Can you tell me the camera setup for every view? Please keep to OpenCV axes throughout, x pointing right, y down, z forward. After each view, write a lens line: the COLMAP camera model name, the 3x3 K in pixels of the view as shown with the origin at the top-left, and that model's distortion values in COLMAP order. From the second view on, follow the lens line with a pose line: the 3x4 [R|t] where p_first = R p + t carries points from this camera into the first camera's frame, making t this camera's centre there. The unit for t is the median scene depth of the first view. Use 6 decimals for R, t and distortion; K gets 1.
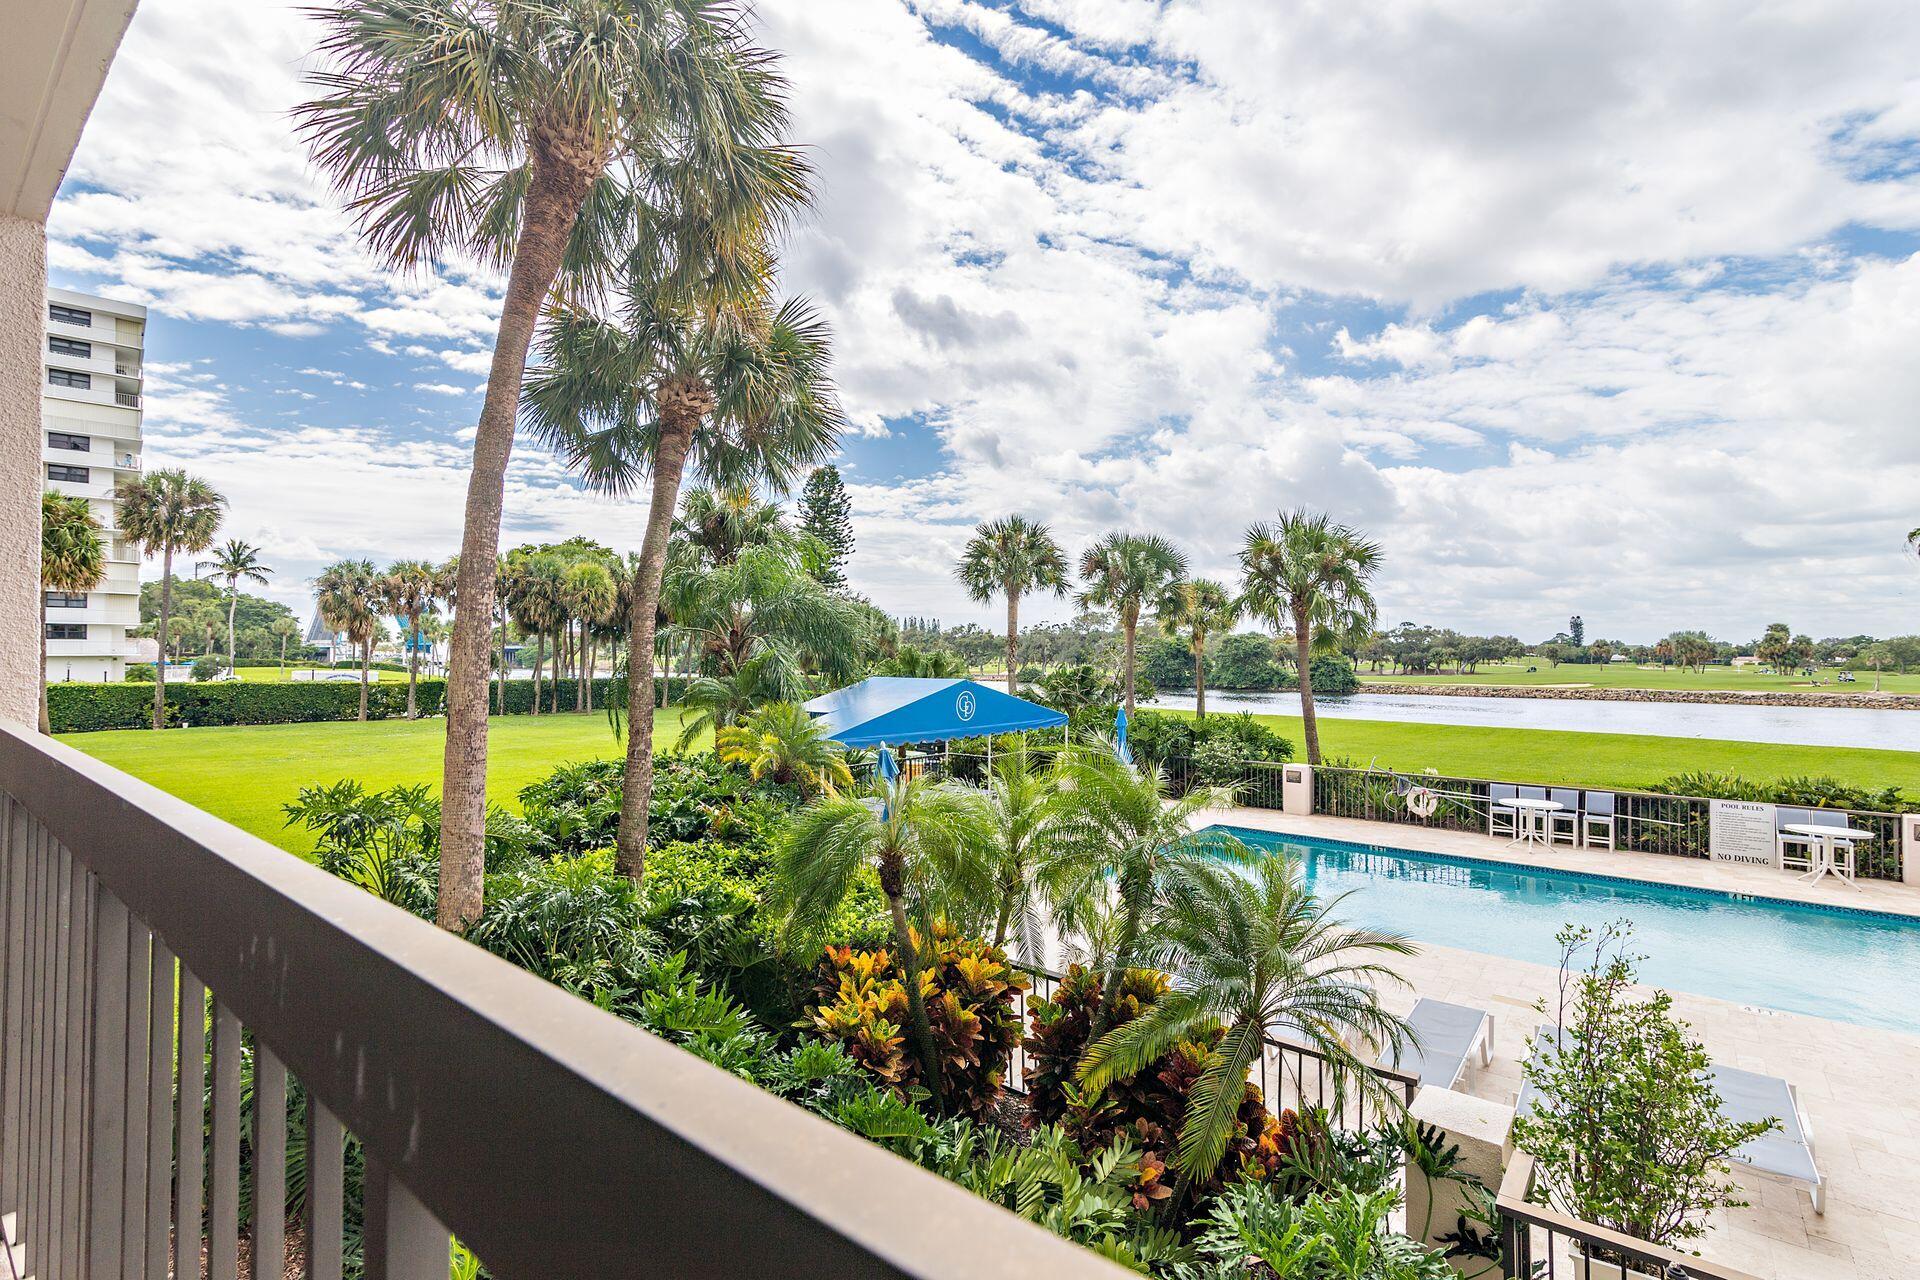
lens RADIAL K [[880.1, 0, 966.5], [0, 880.1, 638.8], [0, 0, 1]] dist [0.002814, -0.001734]
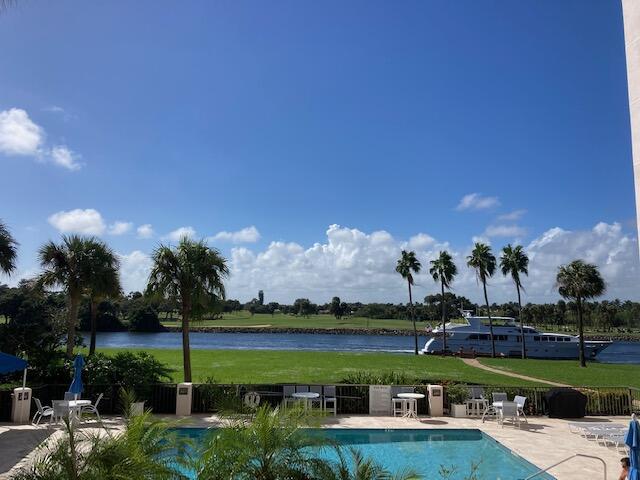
lens RADIAL K [[515.9, 0, 322.7], [0, 515.9, 228.7], [0, 0, 1]] dist [0.053505, -0.064099]
pose [[0.743316, 0.111301, 0.659616, -0.113073], [-0.023511, 0.989799, -0.140520, -0.017337], [-0.668527, 0.088942, 0.738350, 0.050592]]
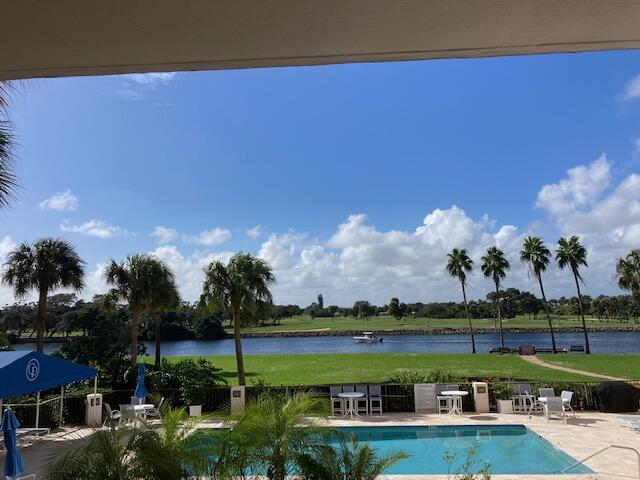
lens RADIAL K [[515.9, 0, 322.8], [0, 515.9, 229.1], [0, 0, 1]] dist [0.053505, -0.064099]
pose [[0.816093, 0.067670, 0.573945, -0.109830], [0.019493, 0.989333, -0.144362, -0.019339], [-0.577592, 0.129000, 0.806069, -0.003793]]
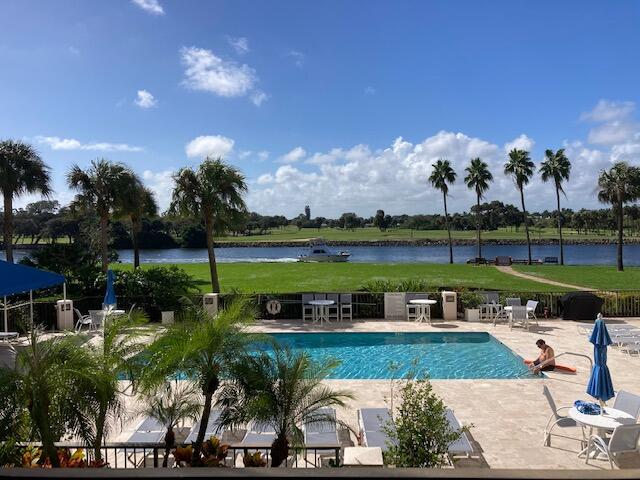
lens RADIAL K [[515.9, 0, 322.9], [0, 515.9, 235.8], [0, 0, 1]] dist [0.053505, -0.064099]
pose [[0.802452, -0.029499, 0.595987, -0.068403], [0.007621, 0.999203, 0.039195, -0.016465], [-0.596668, -0.026910, 0.802037, 0.004497]]
